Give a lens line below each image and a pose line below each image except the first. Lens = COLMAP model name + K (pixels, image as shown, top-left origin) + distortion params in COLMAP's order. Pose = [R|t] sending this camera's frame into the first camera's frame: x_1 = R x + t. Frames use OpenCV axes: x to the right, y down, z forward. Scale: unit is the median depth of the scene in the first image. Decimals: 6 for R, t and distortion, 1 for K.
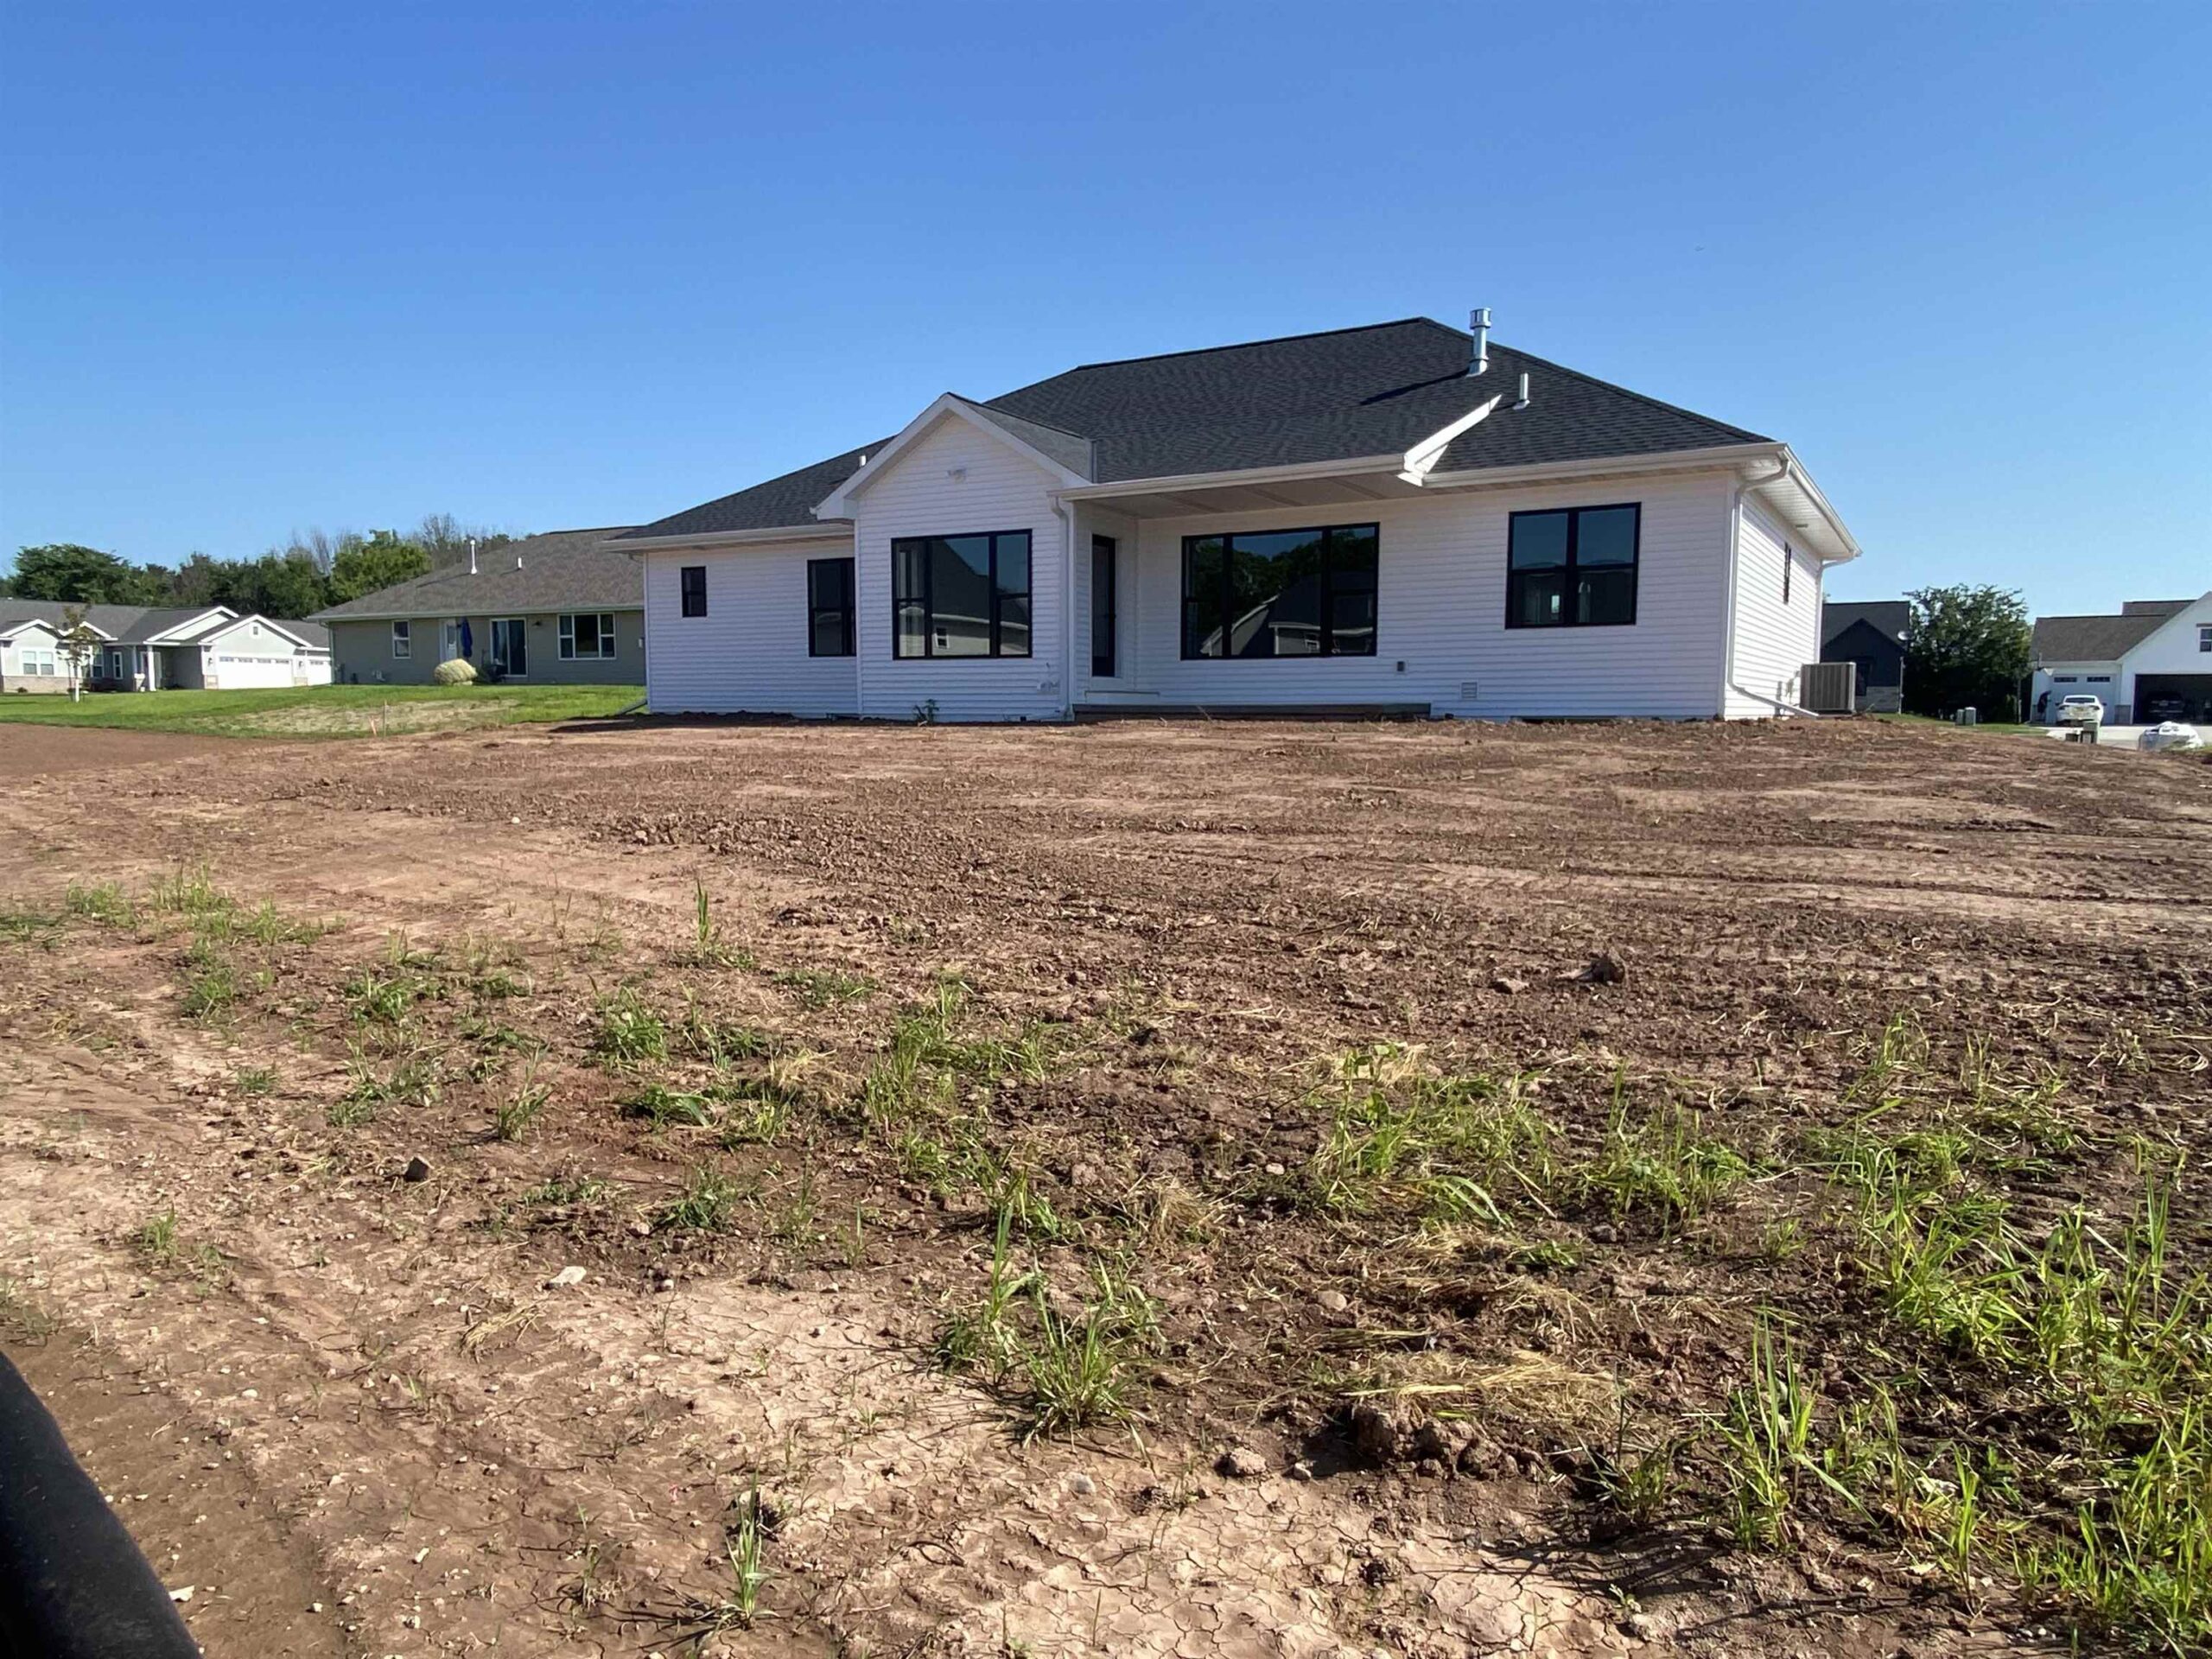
lens RADIAL K [[1493.6, 0, 1110.7], [0, 1493.6, 843.4], [0, 0, 1]] dist [0.007552, -0.006379]
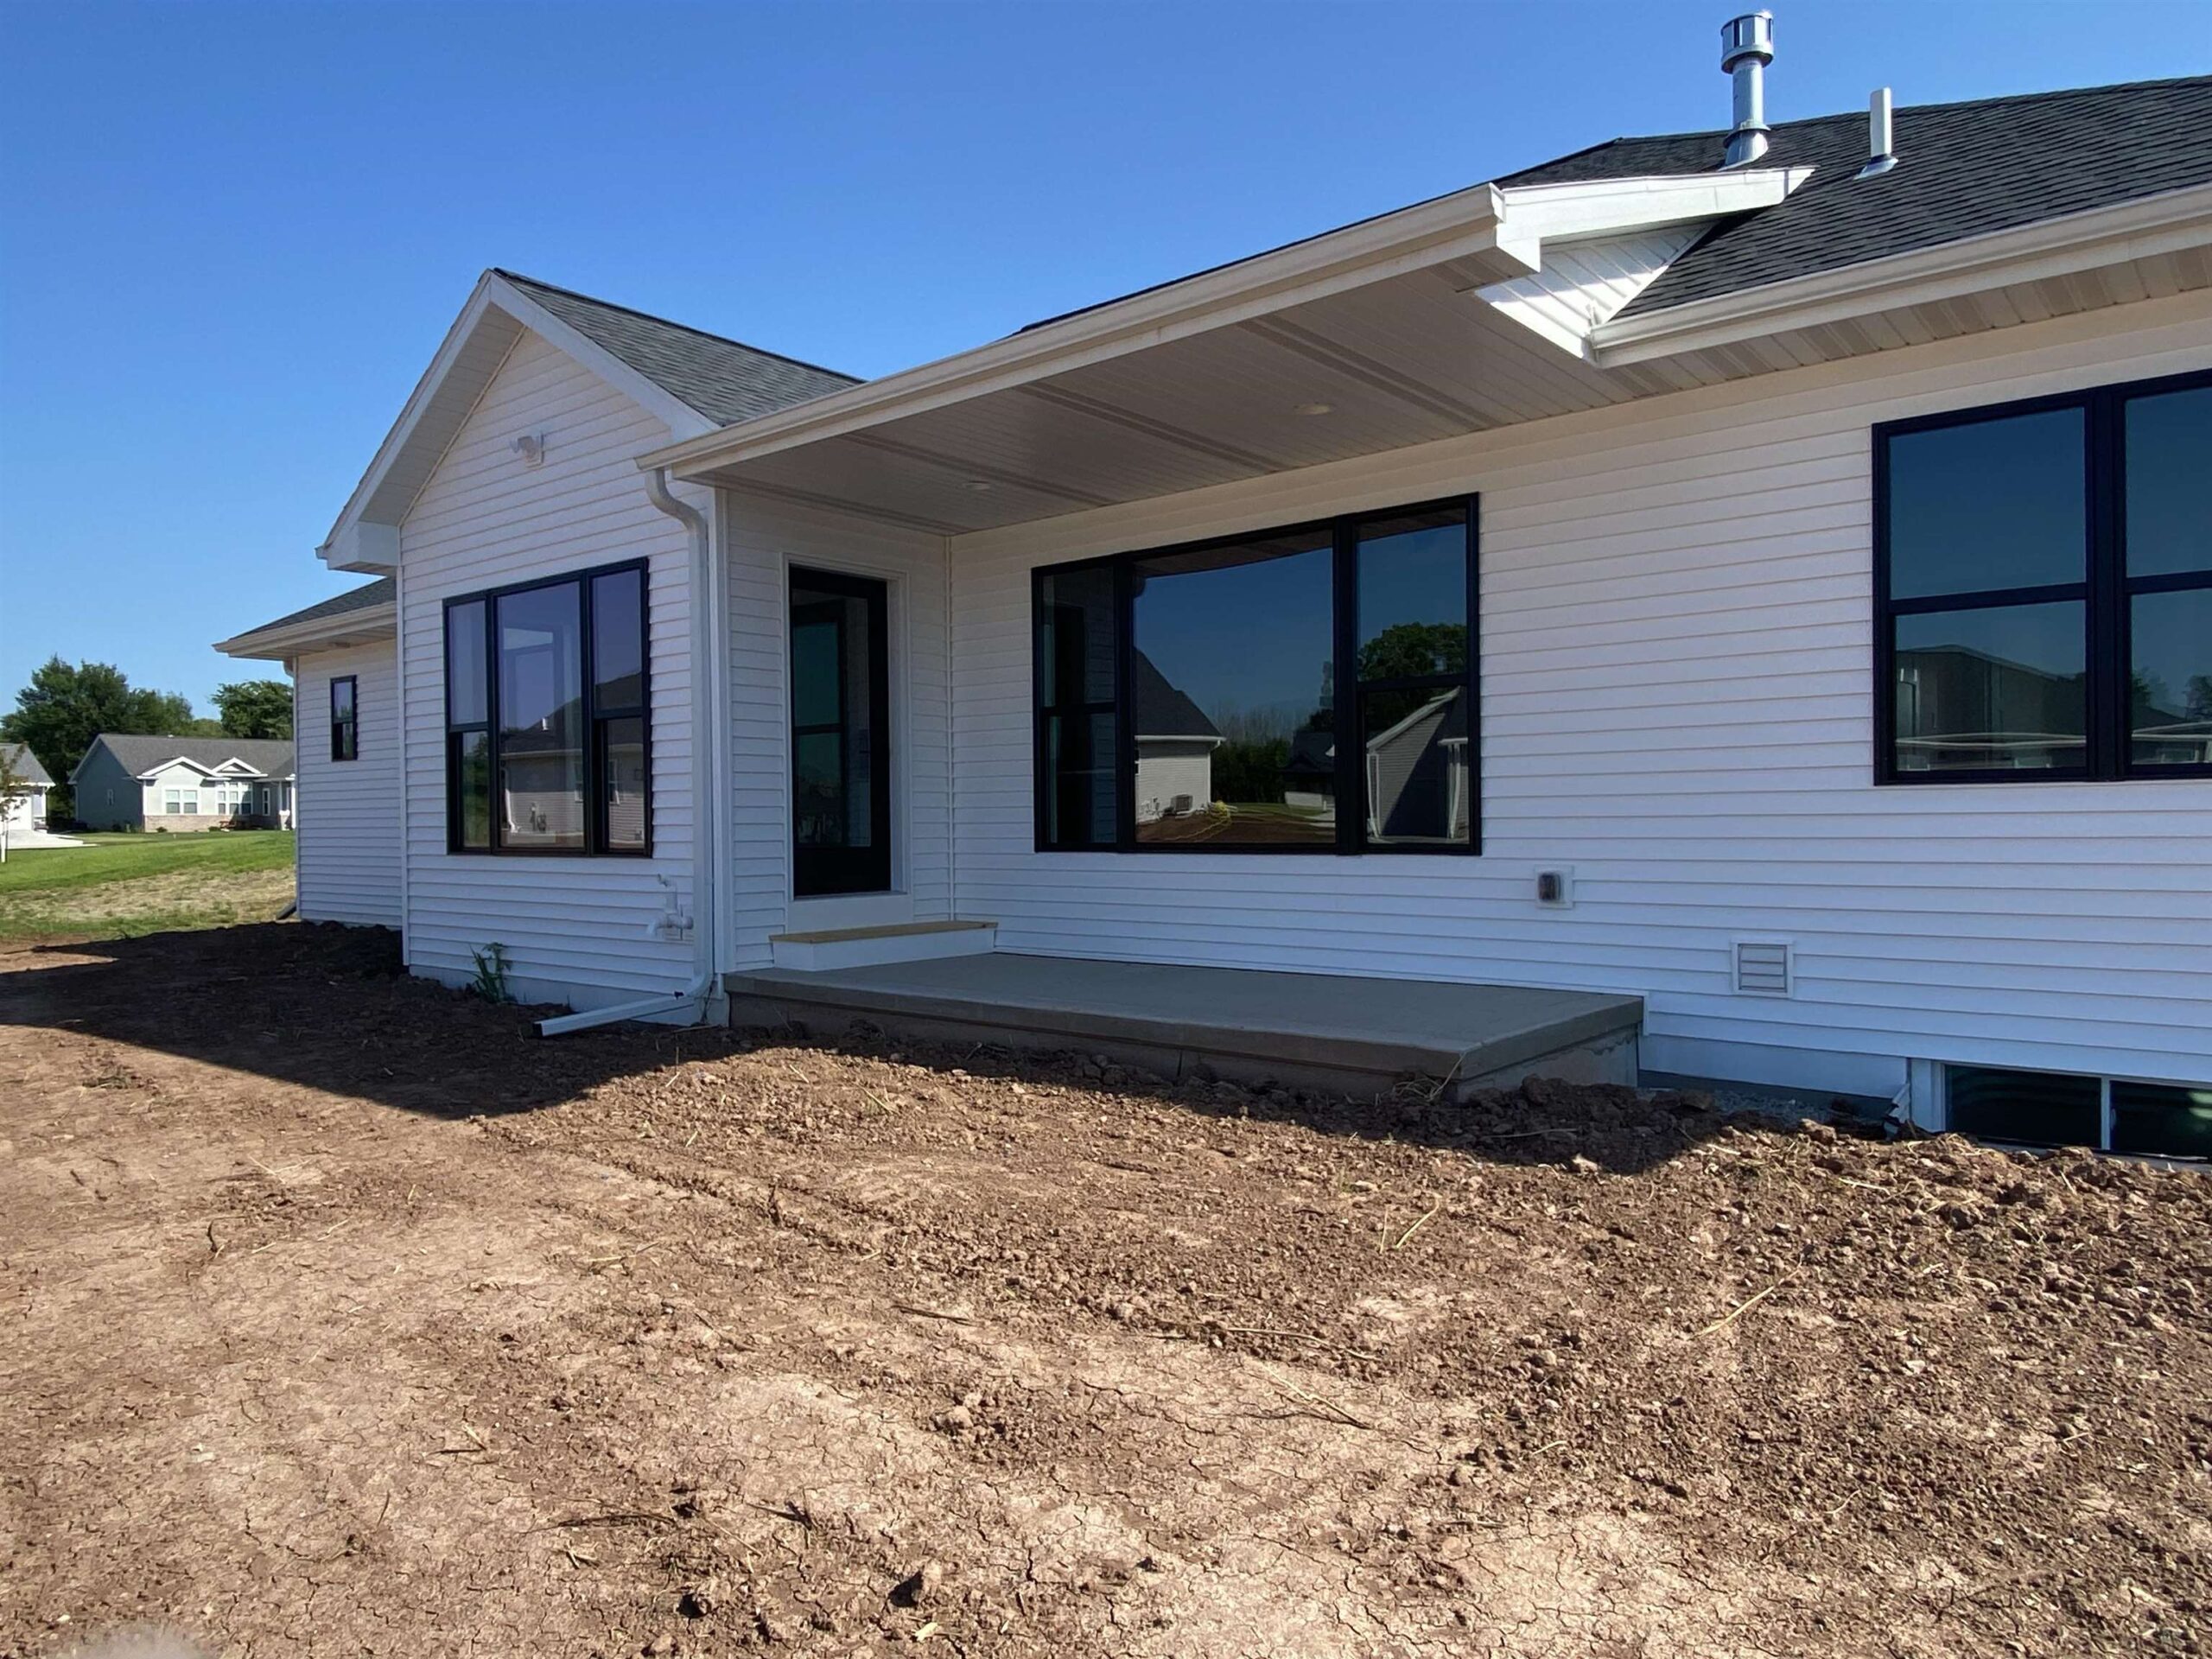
lens RADIAL K [[1493.6, 0, 1105.5], [0, 1493.6, 814.7], [0, 0, 1]] dist [0.007552, -0.006379]
pose [[0.986645, -0.013087, -0.162361, 0.135796], [-0.002041, 0.995696, -0.092657, -0.094264], [0.162874, 0.091751, 0.982371, 0.582510]]
